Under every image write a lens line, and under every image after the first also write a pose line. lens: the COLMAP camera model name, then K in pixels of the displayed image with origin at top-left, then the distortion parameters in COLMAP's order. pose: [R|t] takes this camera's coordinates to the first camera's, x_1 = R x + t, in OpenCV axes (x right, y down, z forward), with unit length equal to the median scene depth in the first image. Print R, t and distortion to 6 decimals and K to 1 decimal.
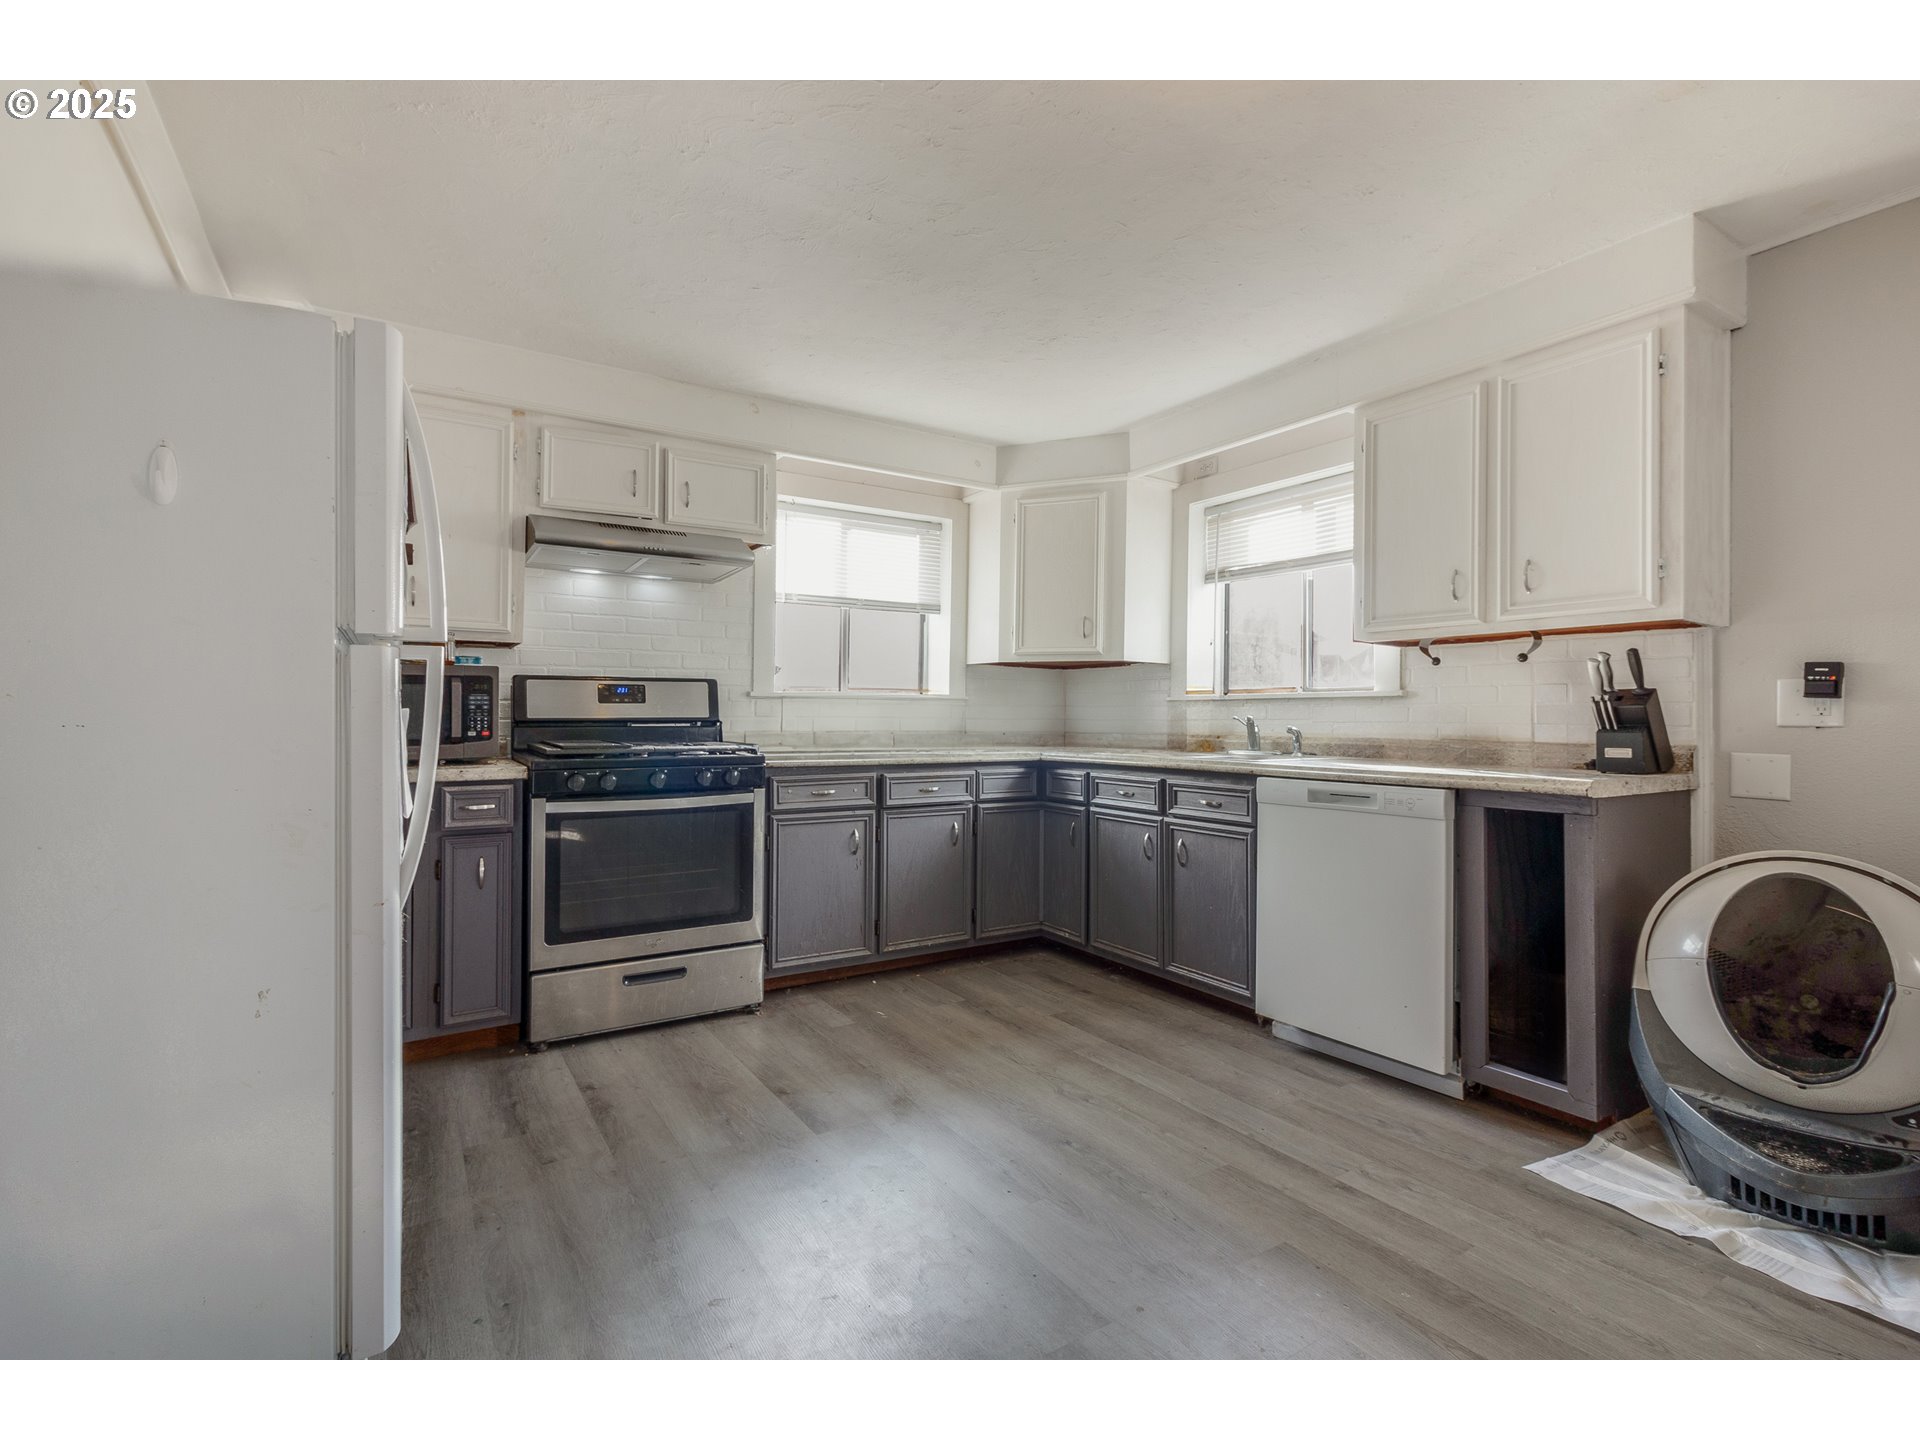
lens RADIAL K [[916.9, 0, 961.1], [0, 916.9, 698.9], [0, 0, 1]] dist [0.014618, -0.000031]
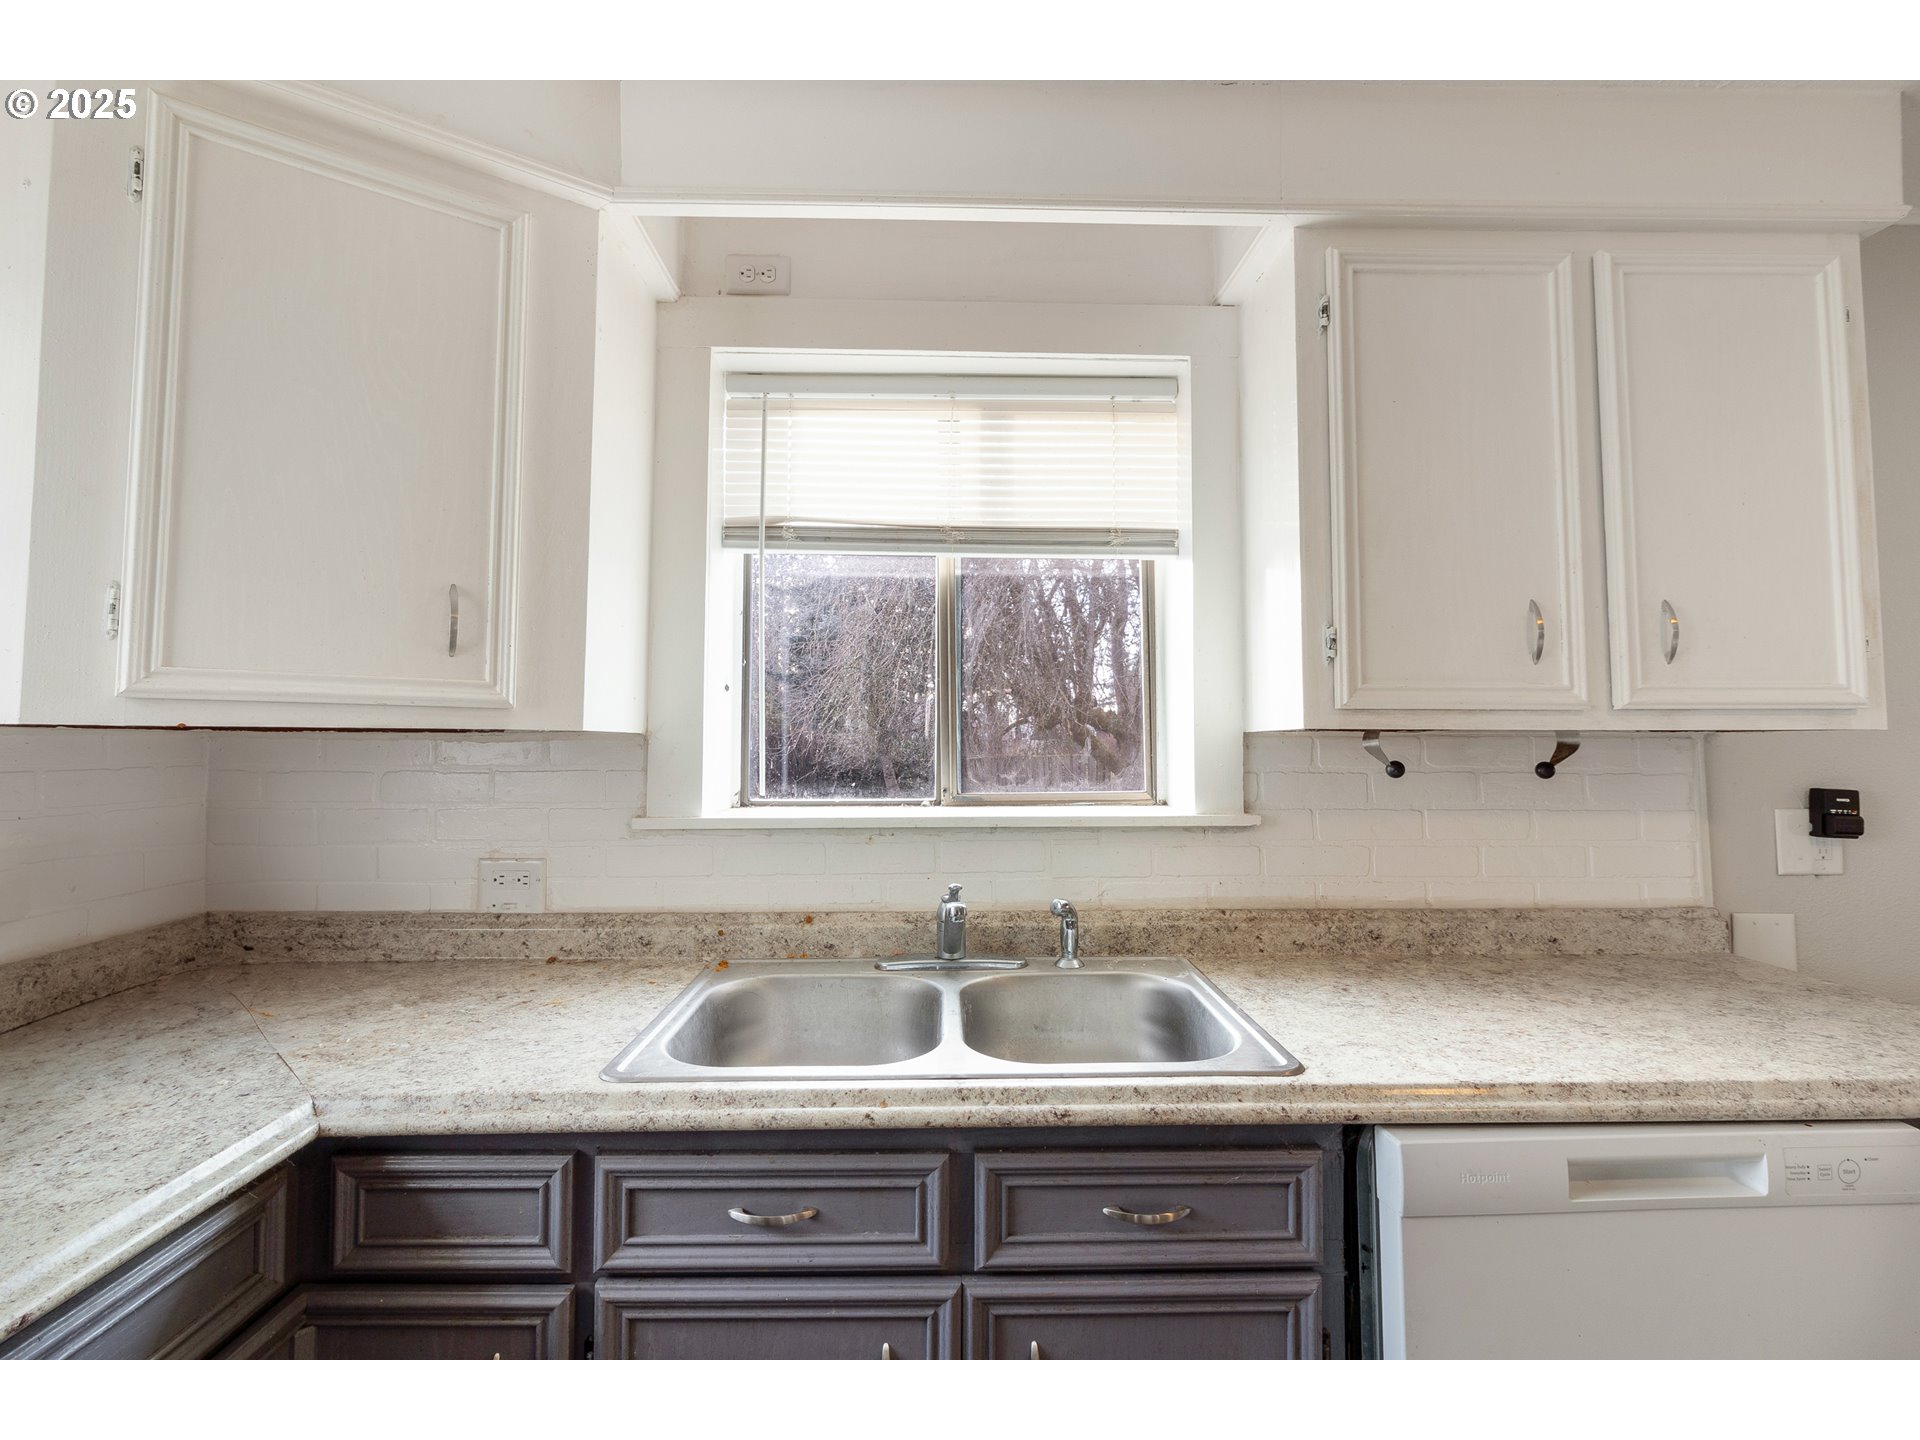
lens RADIAL K [[916.9, 0, 961.1], [0, 916.9, 698.9], [0, 0, 1]] dist [0.014618, -0.000031]
pose [[0.518519, 0.031871, 0.854472, -0.046963], [-0.015255, 0.999491, -0.028023, -0.055101], [-0.854930, 0.001496, 0.518741, 0.834643]]
